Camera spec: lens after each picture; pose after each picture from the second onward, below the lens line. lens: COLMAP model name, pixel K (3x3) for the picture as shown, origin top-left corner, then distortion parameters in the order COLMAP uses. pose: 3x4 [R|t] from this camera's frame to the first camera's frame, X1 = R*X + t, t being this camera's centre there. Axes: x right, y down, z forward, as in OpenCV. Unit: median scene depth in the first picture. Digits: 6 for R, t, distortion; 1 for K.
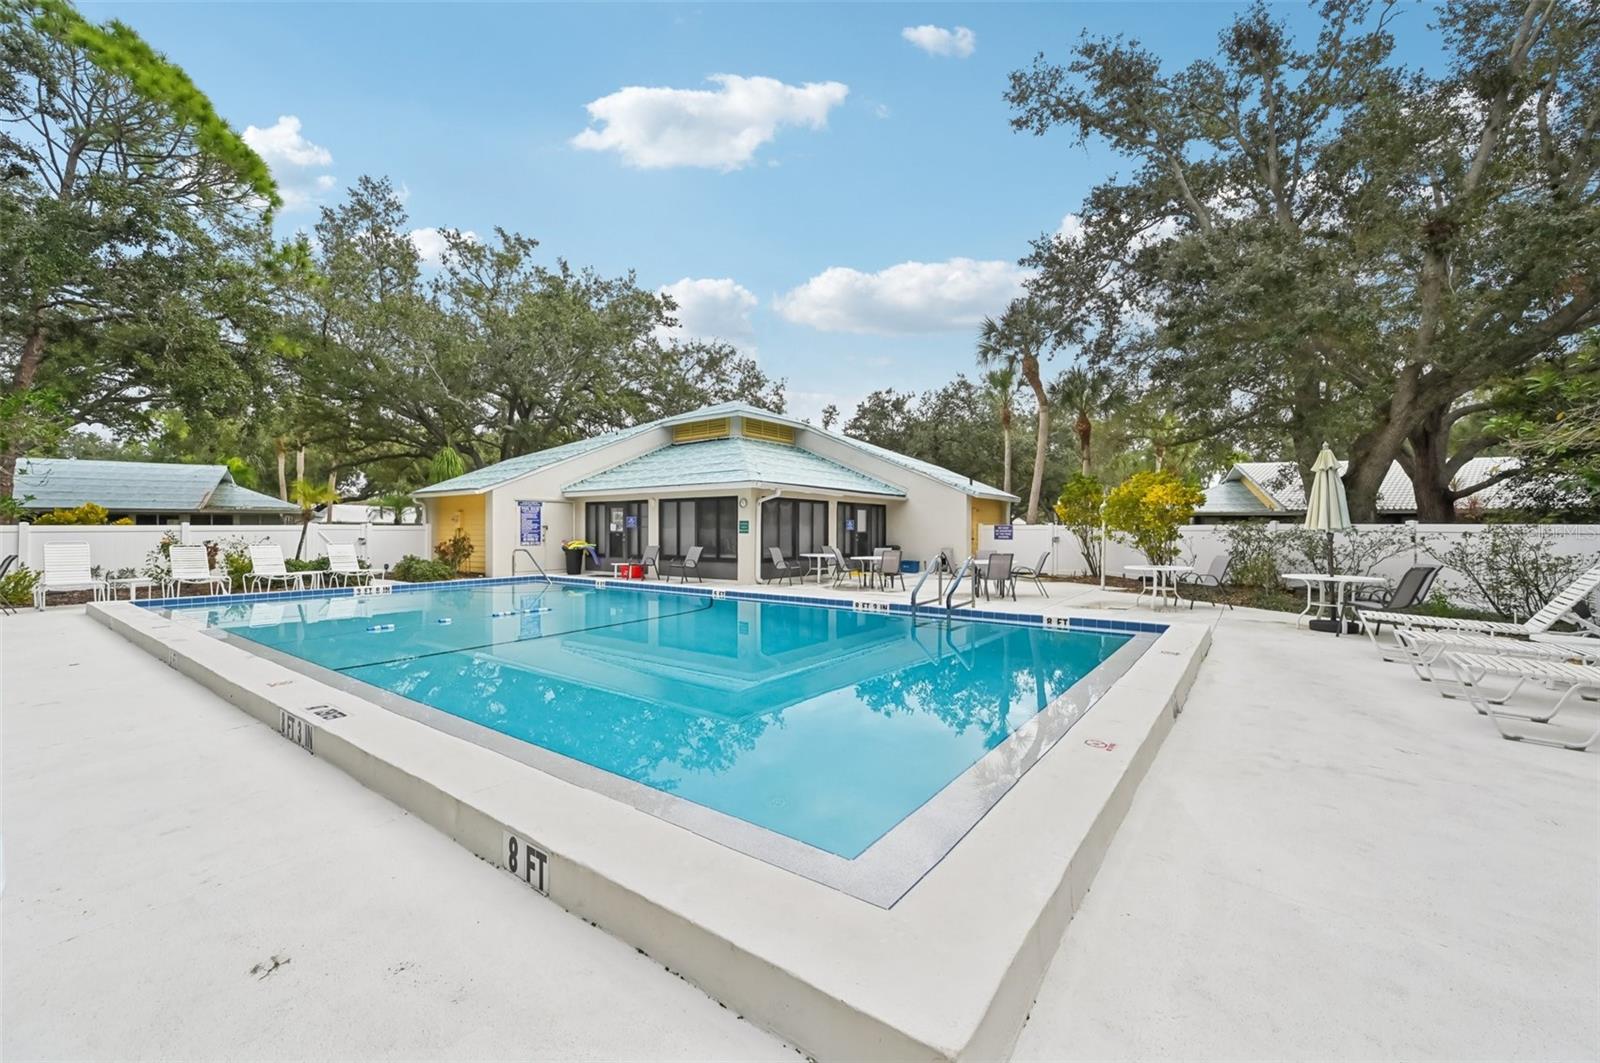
lens RADIAL K [[638.0, 0, 790.8], [0, 638.0, 527.3], [0, 0, 1]] dist [-0.000028, -0.000004]
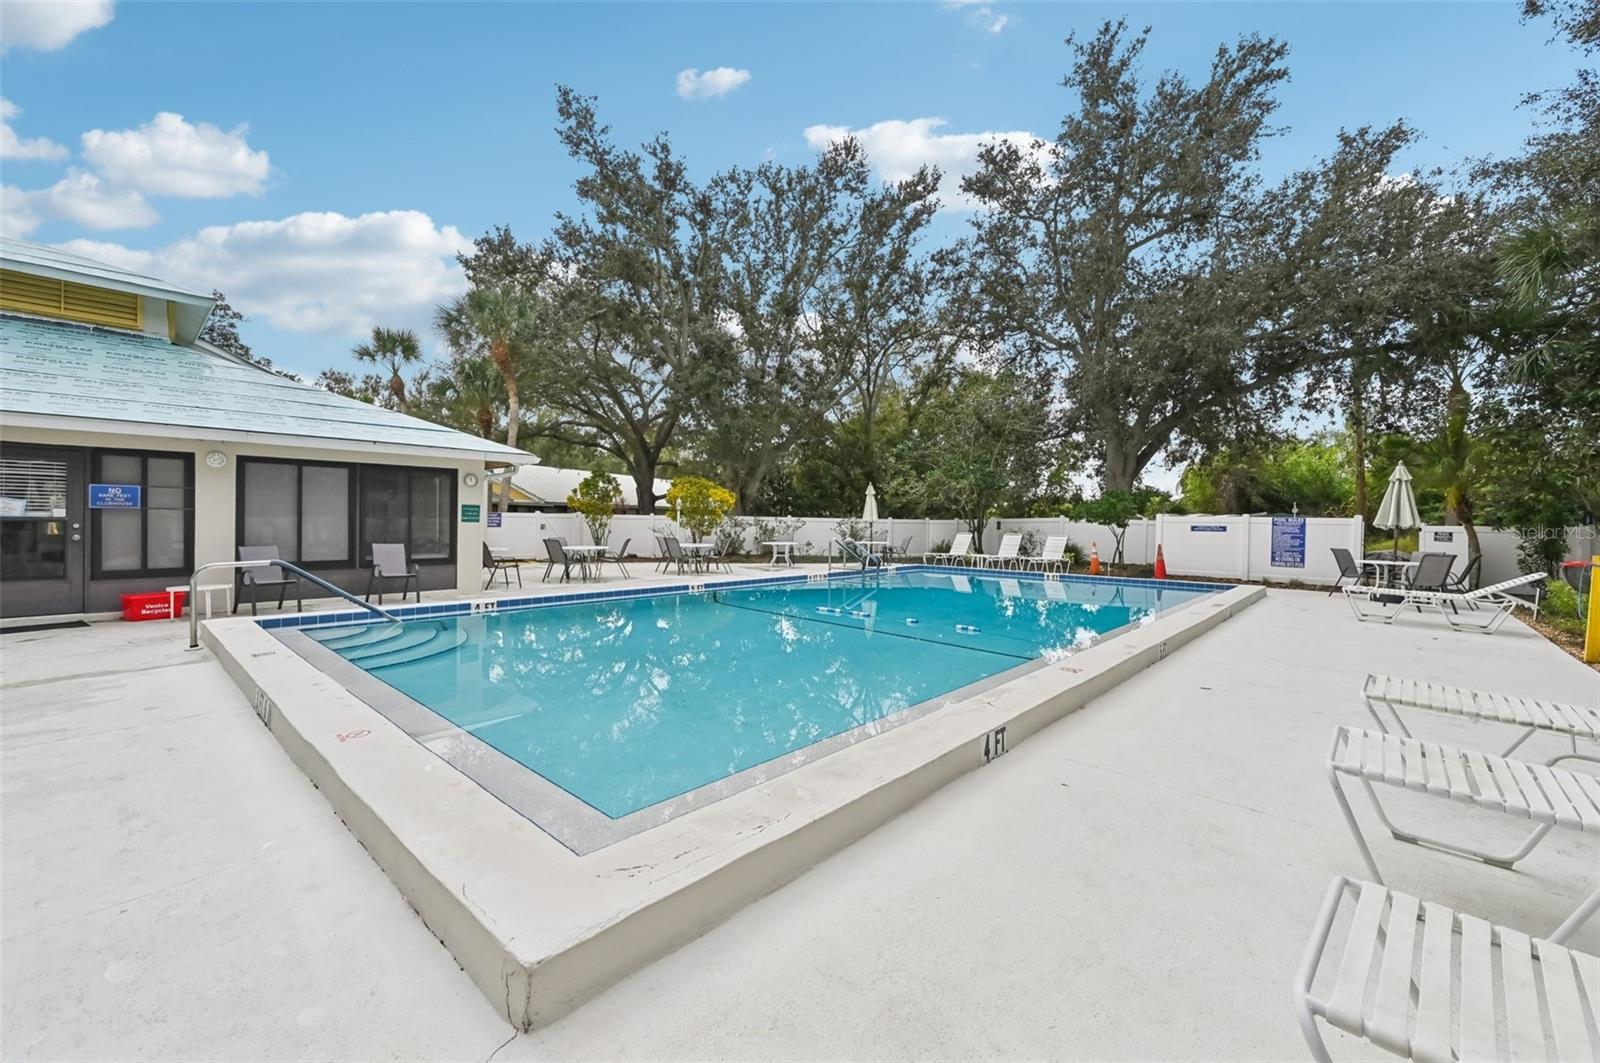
lens RADIAL K [[638.0, 0, 790.8], [0, 638.0, 527.3], [0, 0, 1]] dist [-0.000028, -0.000004]
pose [[0.091309, -0.010663, 0.995766, -0.680247], [-0.016051, 0.999797, 0.012178, 0.000267], [-0.995693, -0.017095, 0.091119, 0.506400]]
